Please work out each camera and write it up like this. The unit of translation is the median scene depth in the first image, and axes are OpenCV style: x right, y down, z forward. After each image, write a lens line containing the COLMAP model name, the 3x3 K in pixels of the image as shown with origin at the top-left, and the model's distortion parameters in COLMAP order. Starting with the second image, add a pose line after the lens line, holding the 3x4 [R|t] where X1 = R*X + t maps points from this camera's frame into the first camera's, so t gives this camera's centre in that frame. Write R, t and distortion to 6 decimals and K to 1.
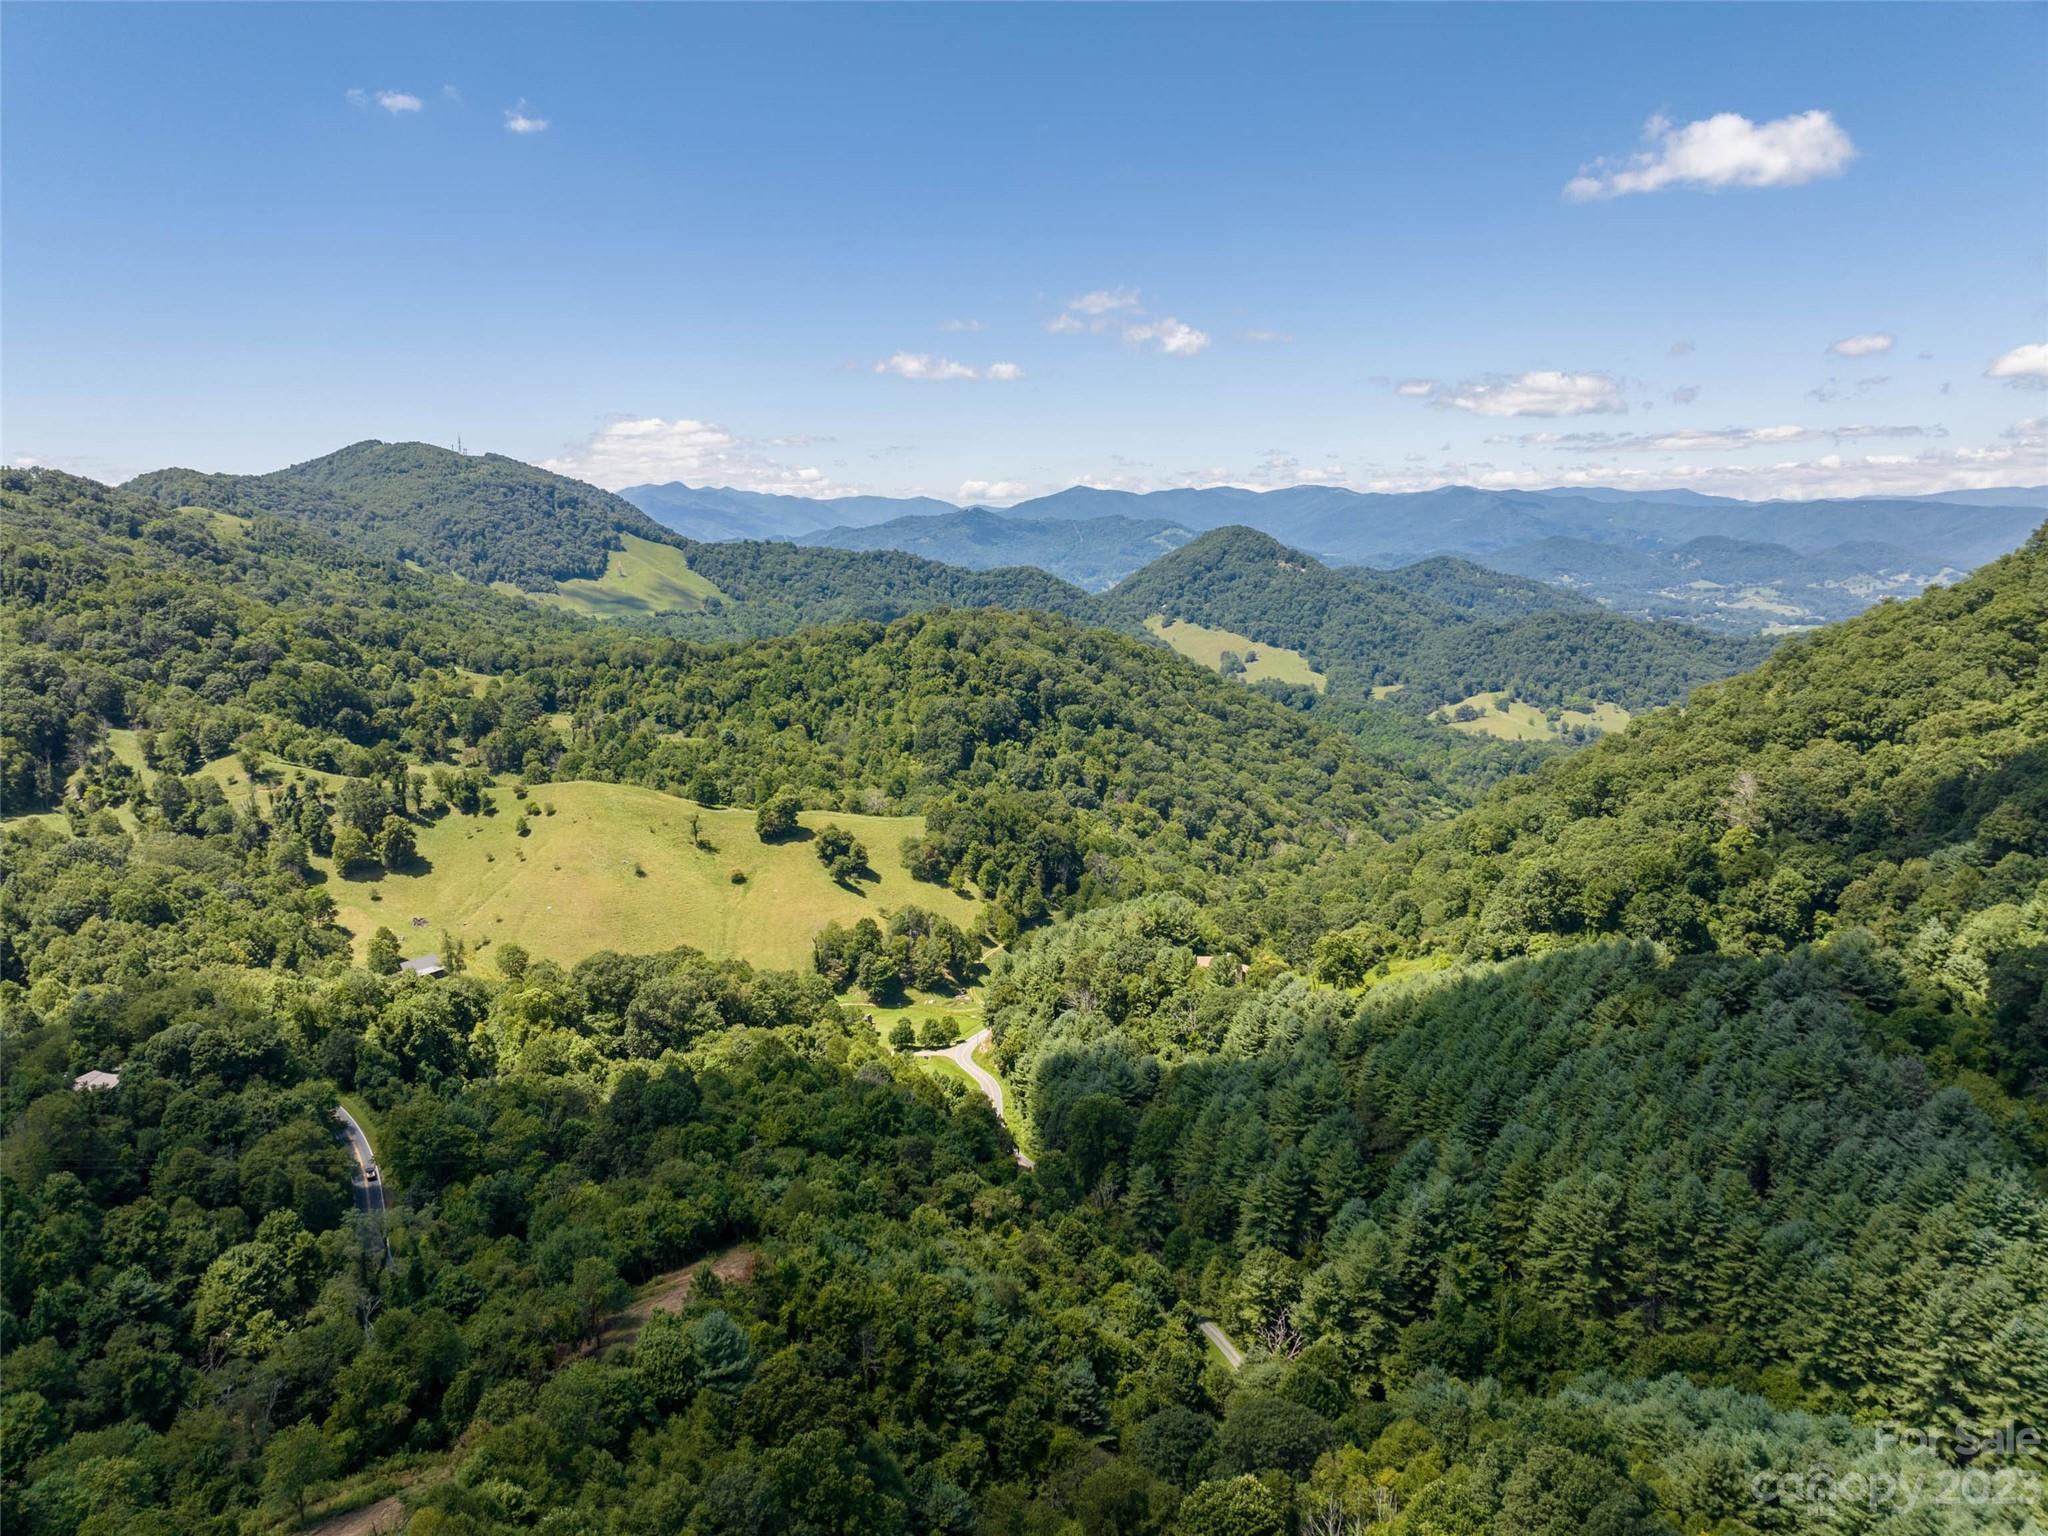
lens RADIAL K [[1433.2, 0, 1024.0], [0, 1433.2, 768.0], [0, 0, 1]] dist [-0.022219, 0.001740]
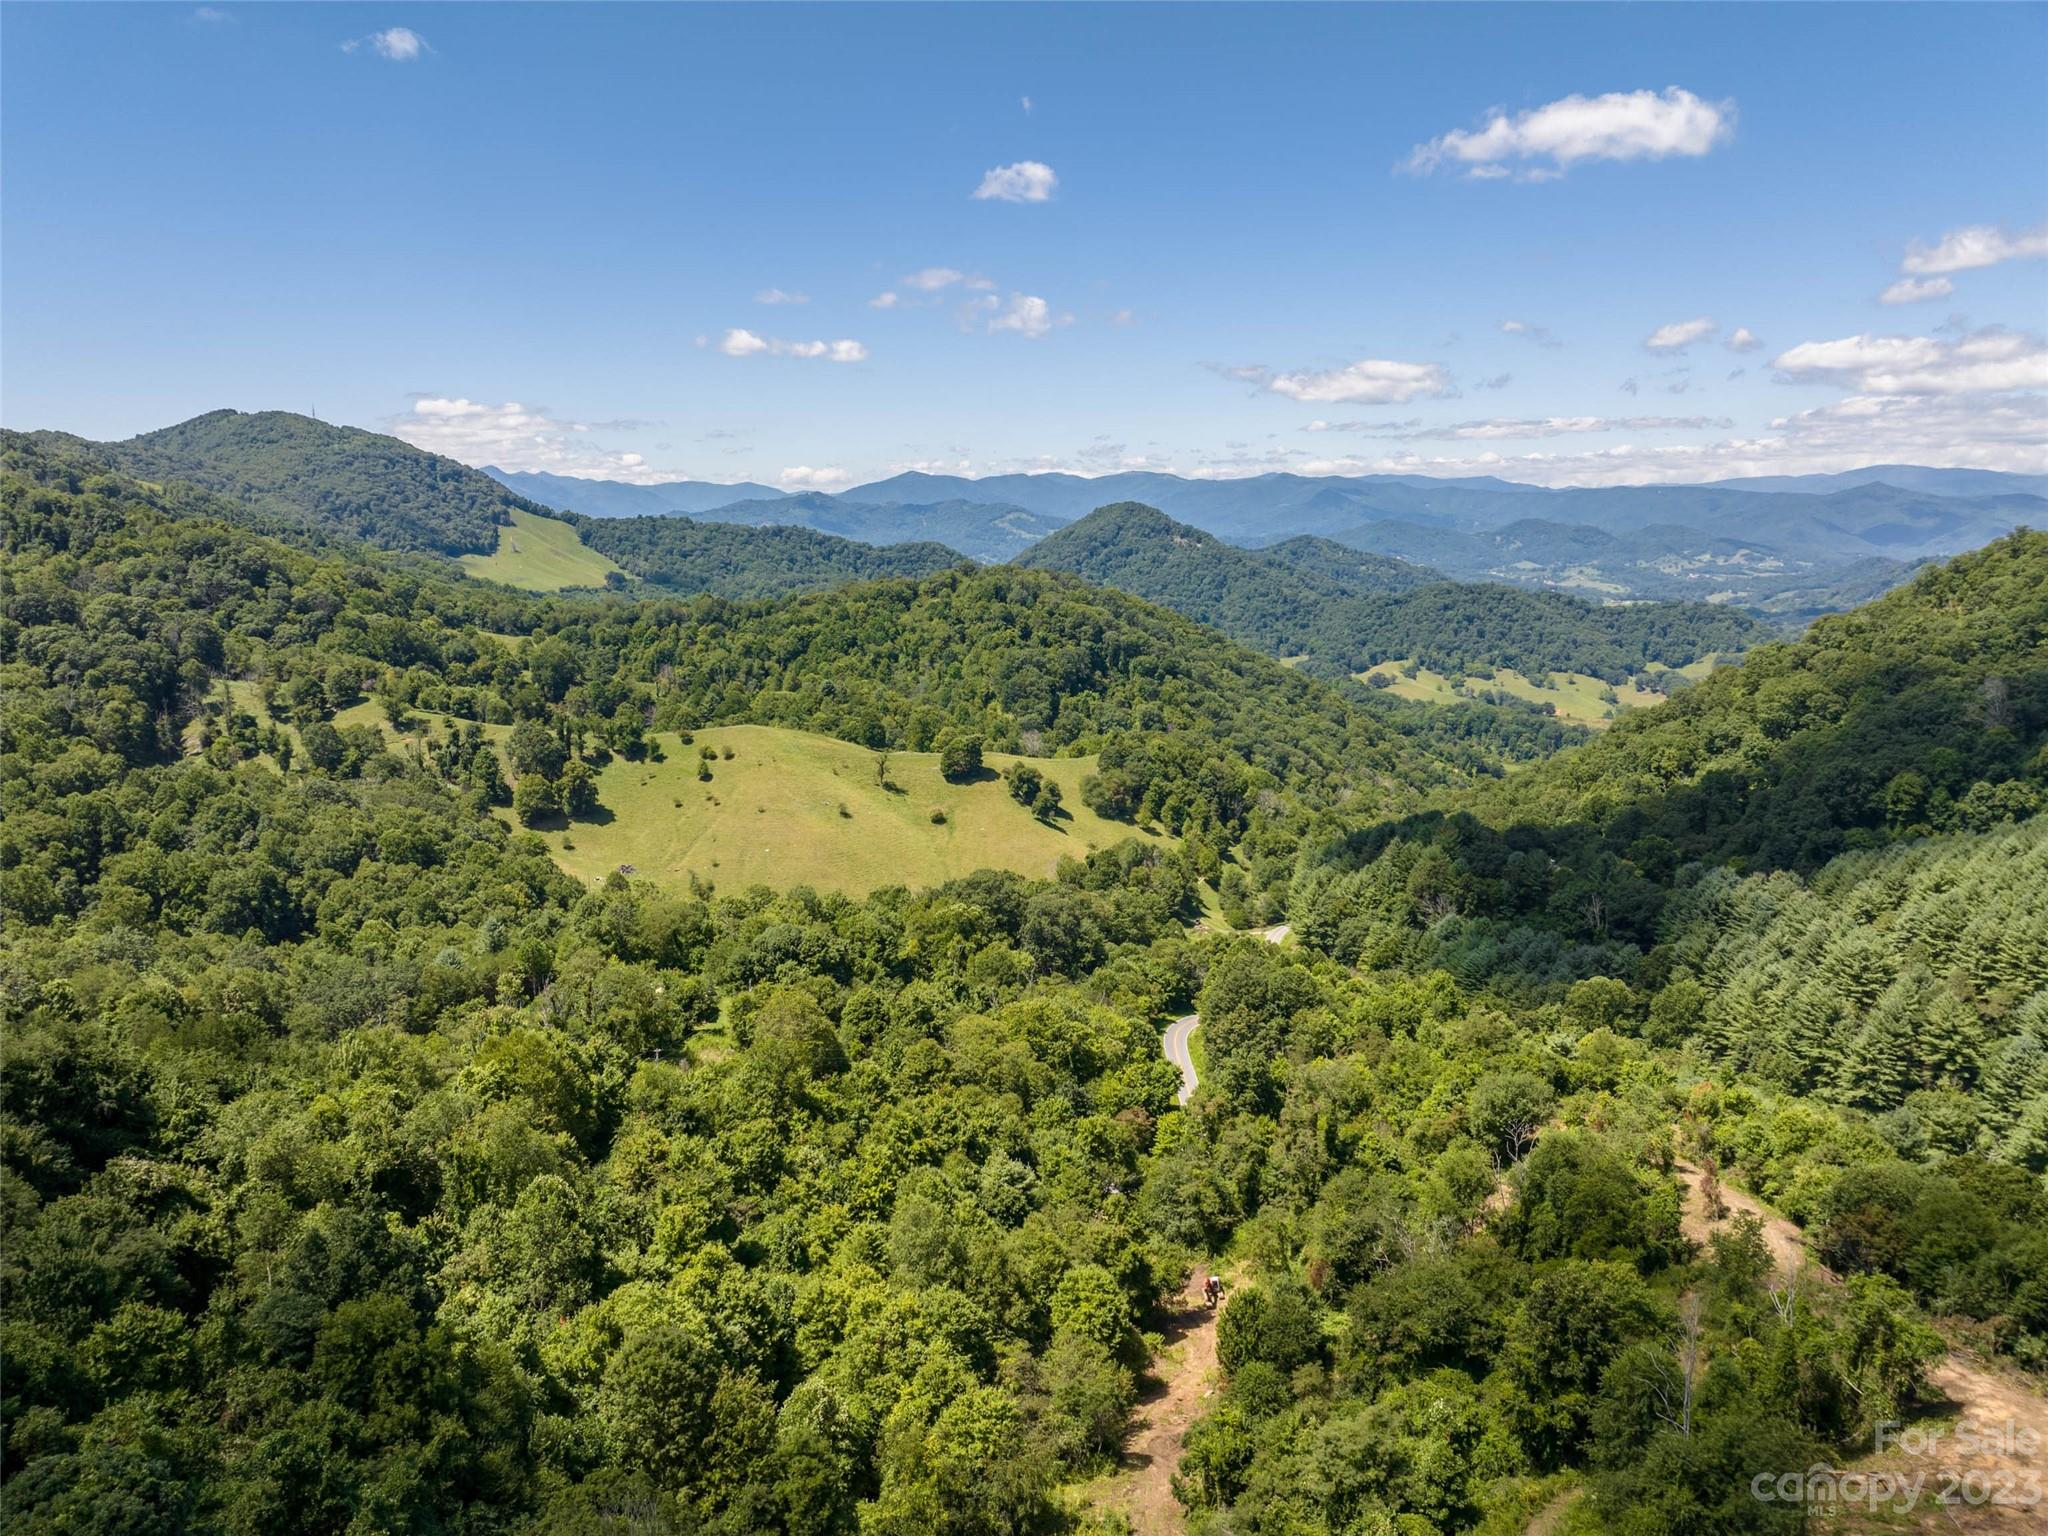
lens RADIAL K [[1433.2, 0, 1024.0], [0, 1433.2, 768.0], [0, 0, 1]] dist [-0.022219, 0.001740]
pose [[0.992302, -0.021437, 0.121970, -0.166487], [0.020414, 0.999745, 0.009632, 0.022206], [-0.122146, -0.007068, 0.992487, 0.019017]]
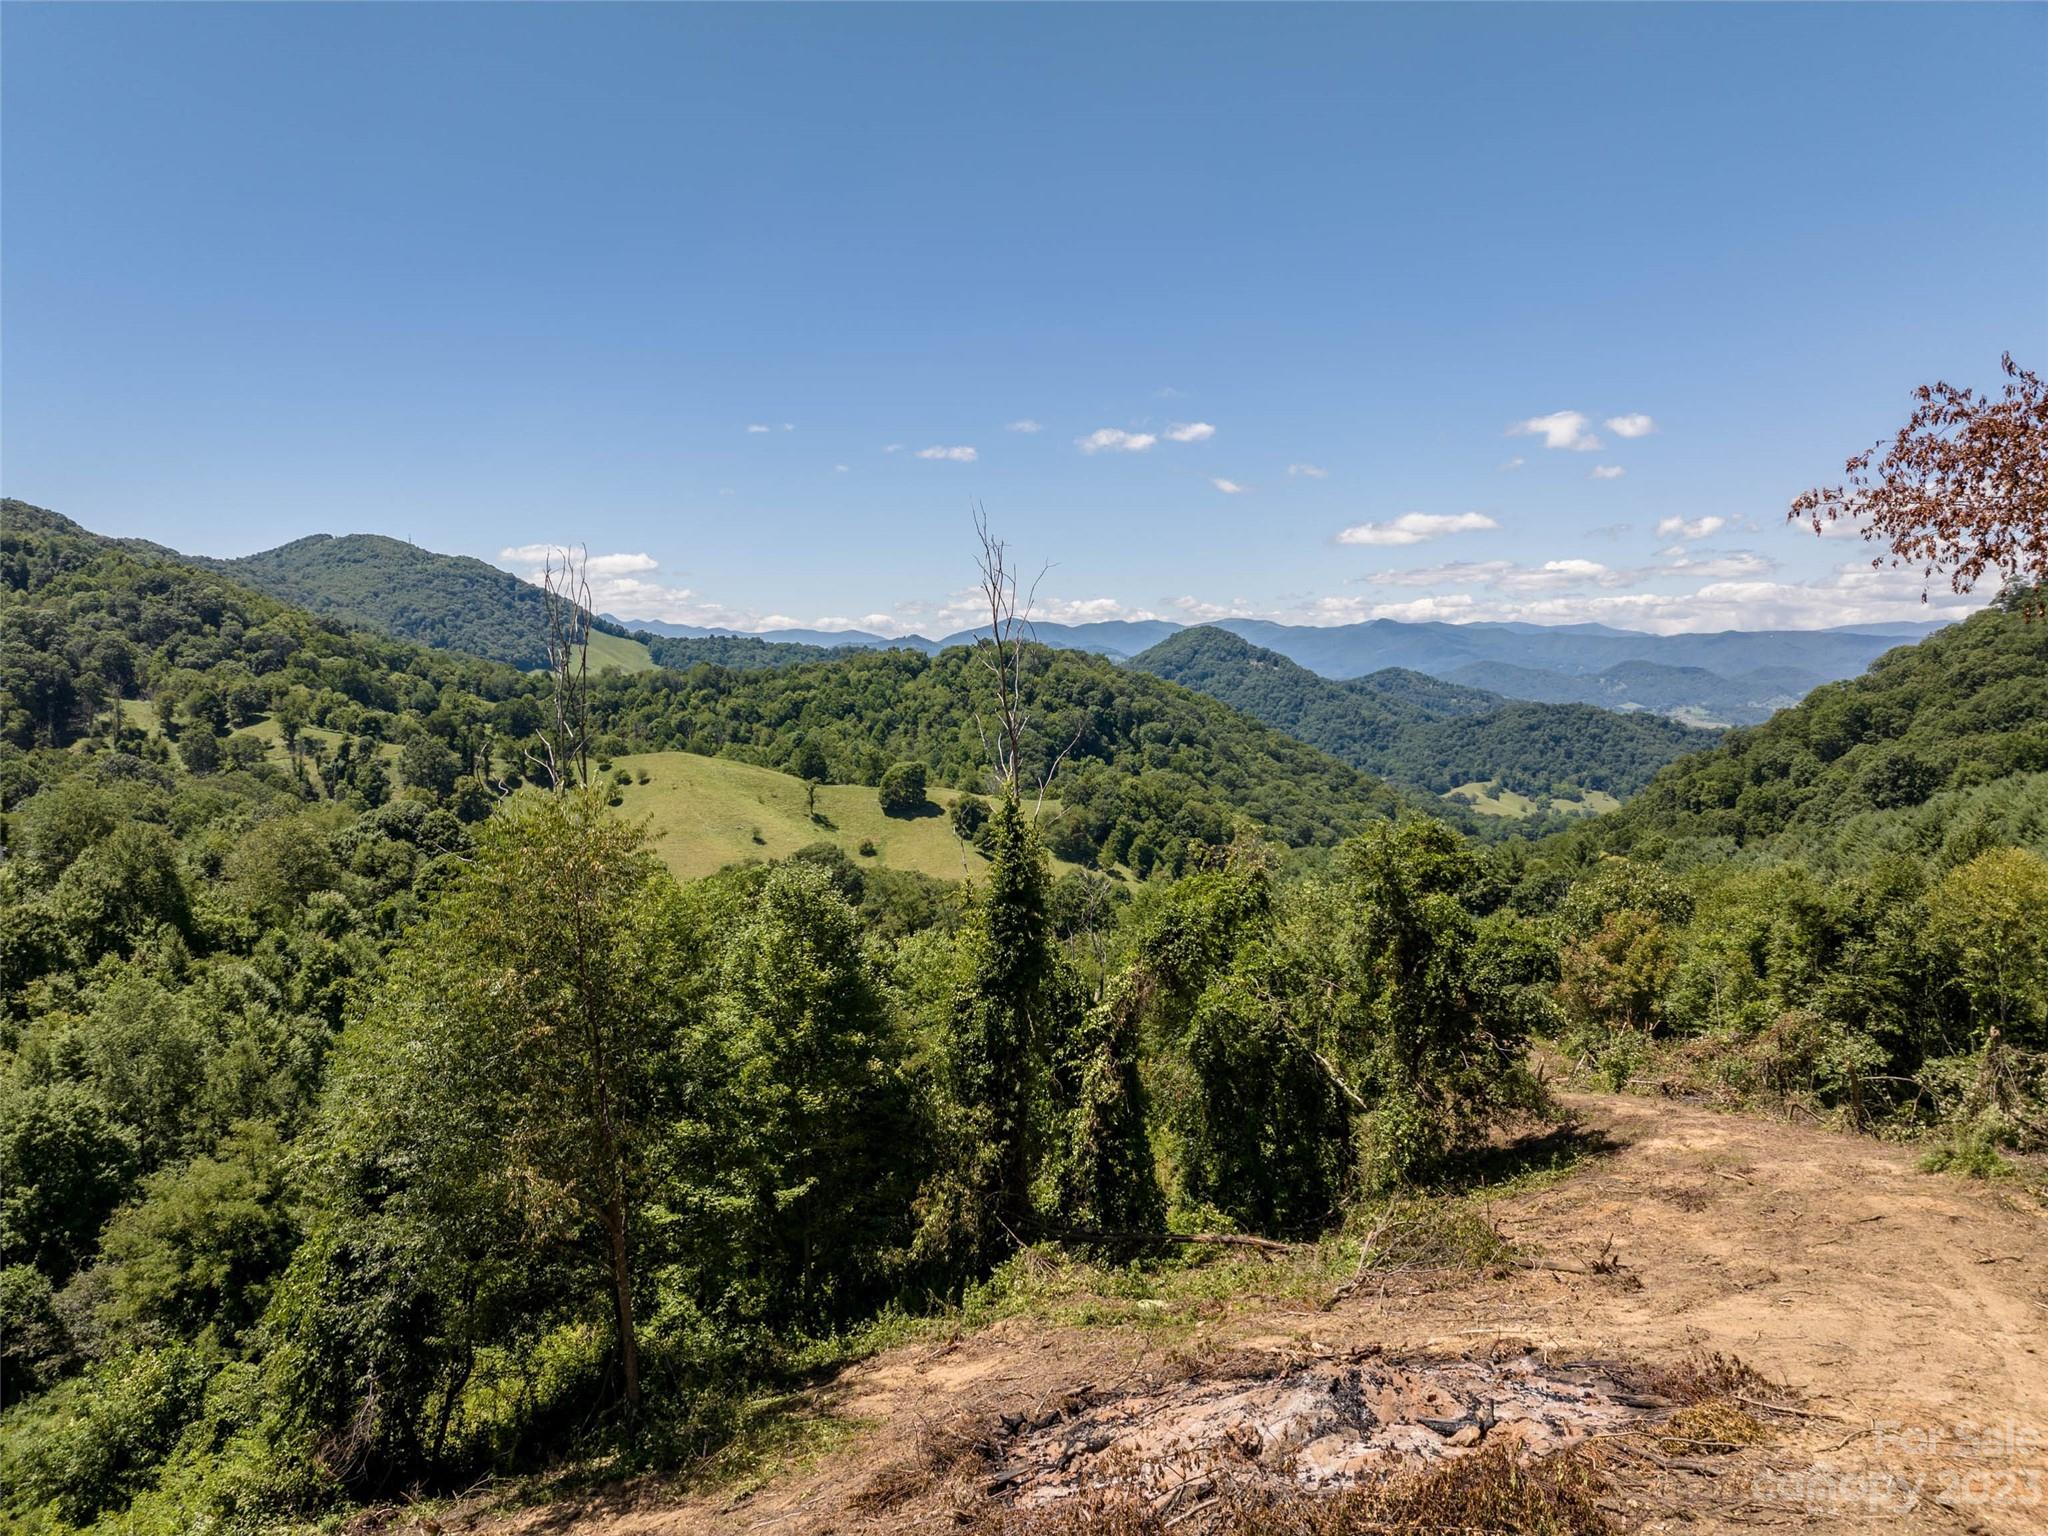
lens RADIAL K [[1433.2, 0, 1024.0], [0, 1433.2, 768.0], [0, 0, 1]] dist [-0.022219, 0.001740]
pose [[0.998618, -0.003085, 0.052469, -0.096241], [0.008064, 0.995451, -0.094938, 0.071435], [-0.051938, 0.095230, 0.994099, 0.080693]]
